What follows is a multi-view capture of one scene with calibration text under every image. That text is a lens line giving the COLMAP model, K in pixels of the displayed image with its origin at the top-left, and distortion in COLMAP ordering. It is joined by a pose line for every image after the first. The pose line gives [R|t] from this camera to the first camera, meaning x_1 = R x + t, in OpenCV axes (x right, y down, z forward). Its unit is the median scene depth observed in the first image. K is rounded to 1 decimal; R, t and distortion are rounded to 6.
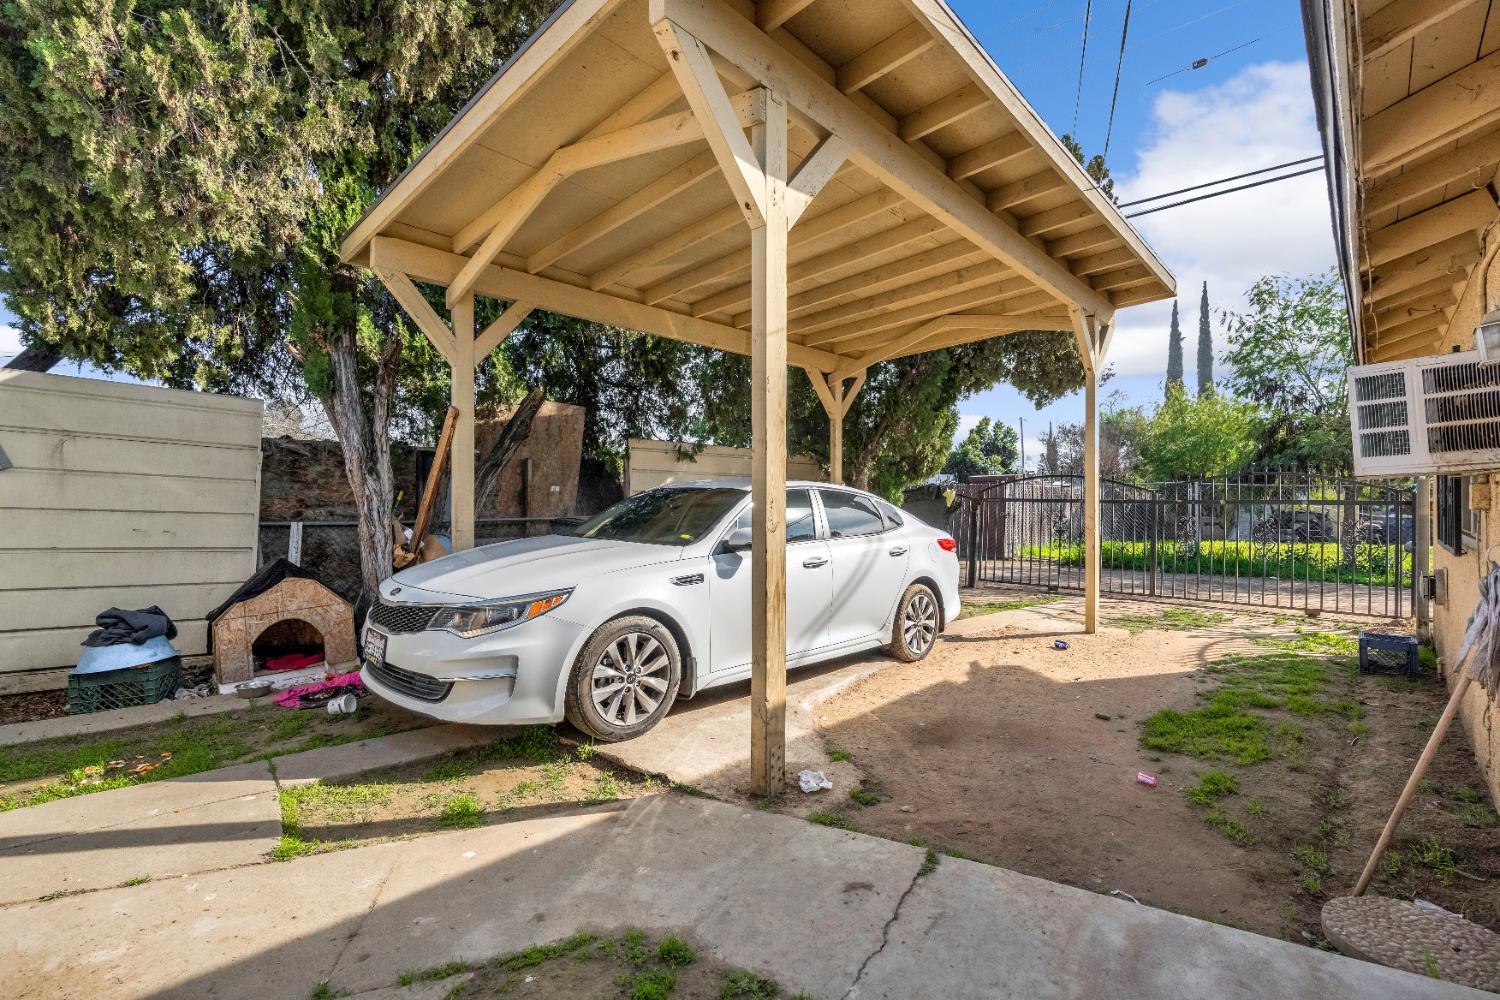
lens RADIAL K [[670.2, 0, 744.3], [0, 670.2, 492.9], [0, 0, 1]] dist [-0.008780, 0.002065]
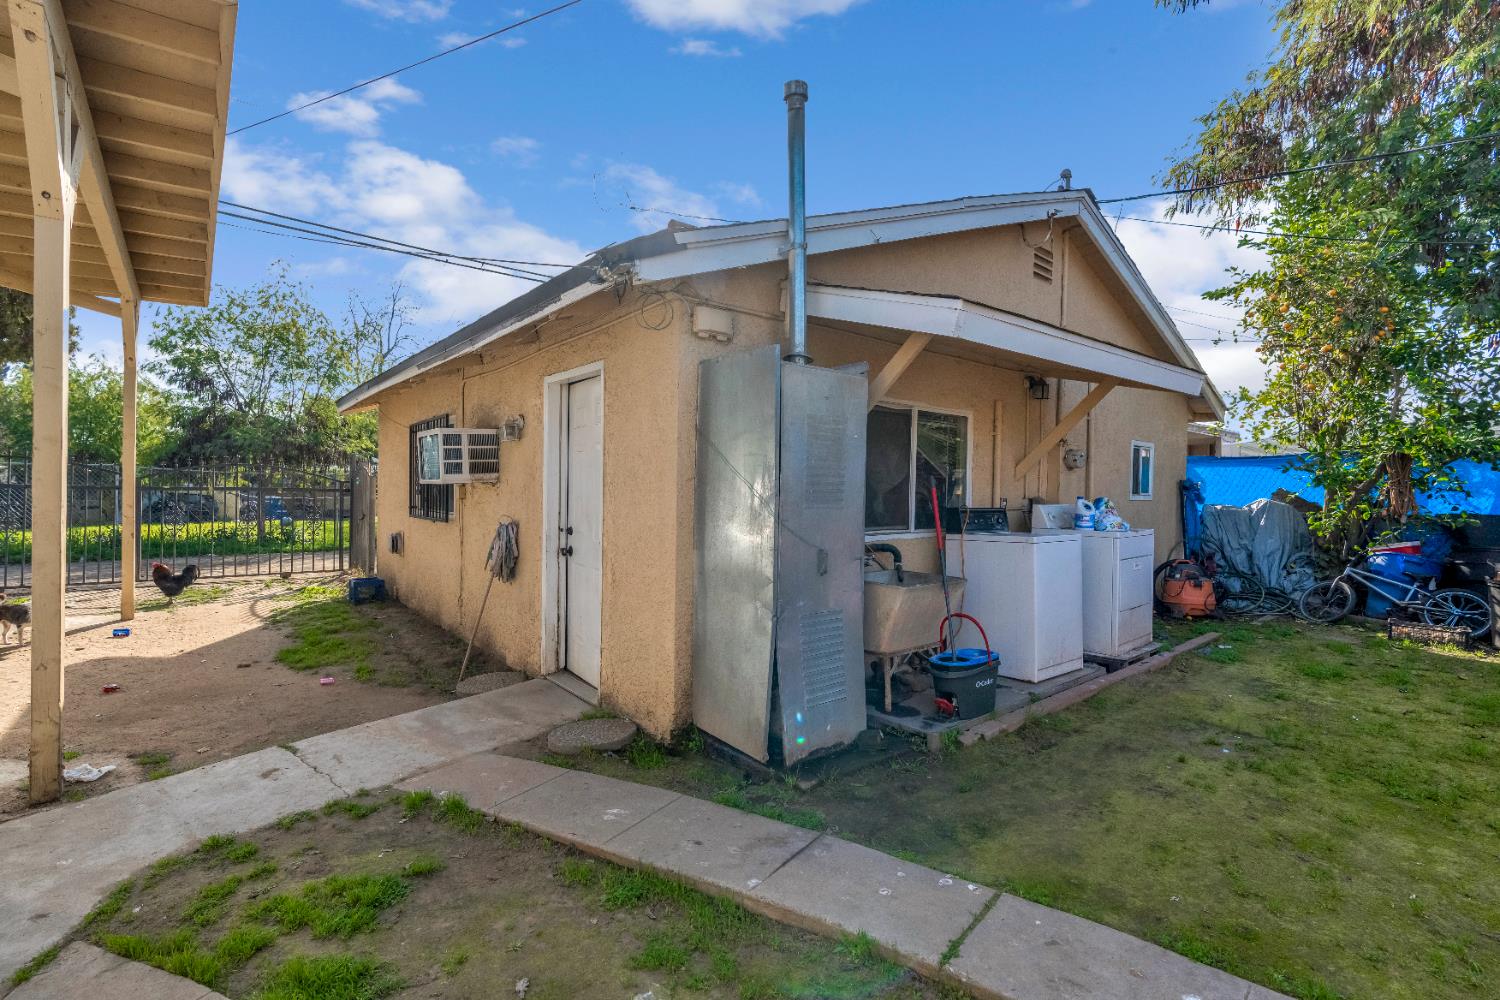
lens RADIAL K [[670.2, 0, 749.3], [0, 670.2, 494.5], [0, 0, 1]] dist [-0.008780, 0.002065]
pose [[0.129448, -0.007978, 0.991554, -0.876545], [-0.024496, 0.999637, 0.011241, -0.036582], [-0.991284, -0.025744, 0.129206, -0.146538]]
